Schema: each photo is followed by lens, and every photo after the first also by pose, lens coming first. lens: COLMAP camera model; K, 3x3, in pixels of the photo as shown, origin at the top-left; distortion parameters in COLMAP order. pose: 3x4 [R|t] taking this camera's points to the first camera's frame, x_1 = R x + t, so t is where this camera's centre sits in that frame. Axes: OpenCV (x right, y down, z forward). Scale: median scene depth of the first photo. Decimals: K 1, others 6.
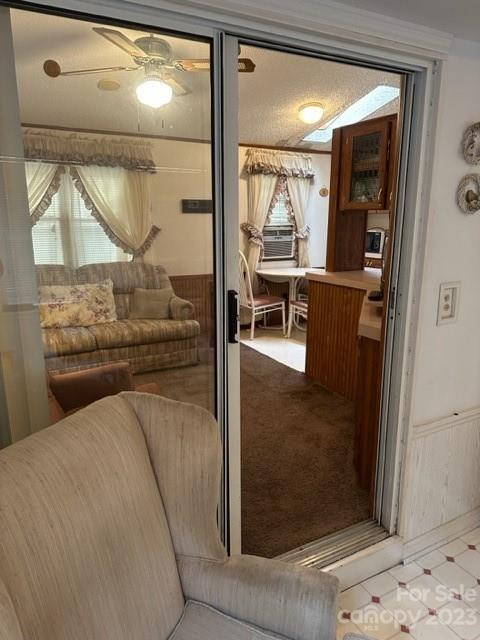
lens RADIAL K [[448.1, 0, 241.7], [0, 448.1, 321.2], [0, 0, 1]] dist [0.075816, -0.002933]
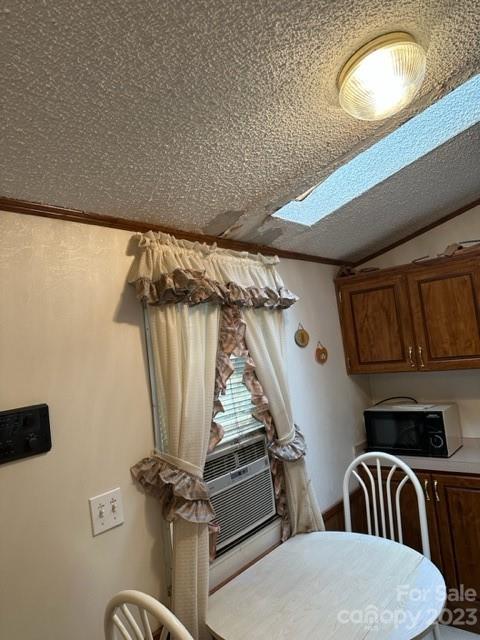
lens RADIAL K [[448.1, 0, 242.6], [0, 448.1, 318.6], [0, 0, 1]] dist [0.075816, -0.002933]
pose [[0.923506, -0.077980, 0.375573, -0.040060], [0.188914, 0.944602, -0.268399, -0.212226], [-0.333837, 0.318819, 0.887078, 0.676443]]
